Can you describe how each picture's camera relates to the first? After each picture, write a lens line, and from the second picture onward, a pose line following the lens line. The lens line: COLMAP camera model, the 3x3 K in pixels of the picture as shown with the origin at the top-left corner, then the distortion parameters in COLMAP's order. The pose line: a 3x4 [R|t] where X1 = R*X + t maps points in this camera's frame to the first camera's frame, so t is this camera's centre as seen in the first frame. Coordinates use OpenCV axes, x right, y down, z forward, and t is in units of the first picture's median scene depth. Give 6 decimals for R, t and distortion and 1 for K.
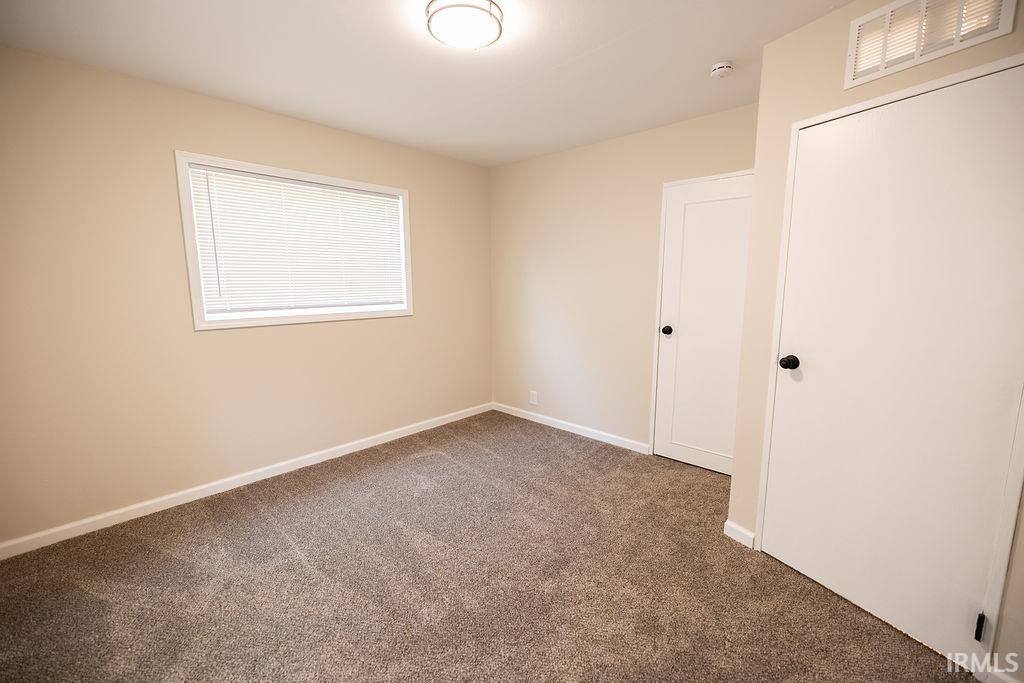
lens RADIAL K [[434.2, 0, 512.0], [0, 434.2, 341.5], [0, 0, 1]] dist [0.001649, 0.000252]
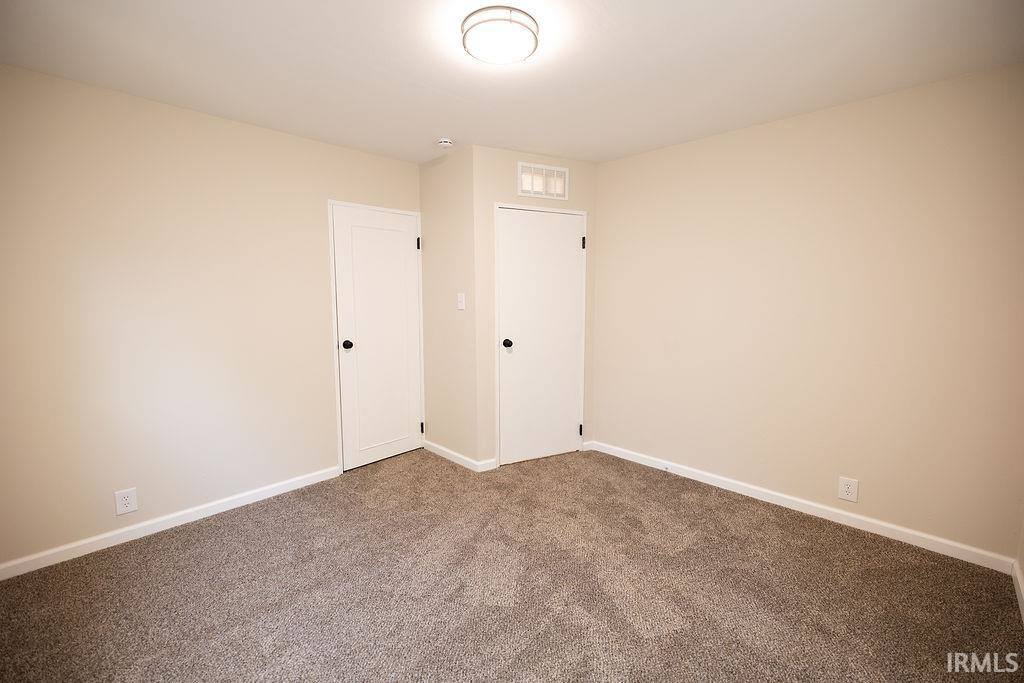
lens RADIAL K [[434.2, 0, 512.0], [0, 434.2, 341.5], [0, 0, 1]] dist [0.001649, 0.000252]
pose [[0.004942, -0.107610, 0.994181, -0.729673], [0.146554, 0.983536, 0.105730, -0.094135], [-0.989190, 0.145178, 0.020631, 0.658213]]
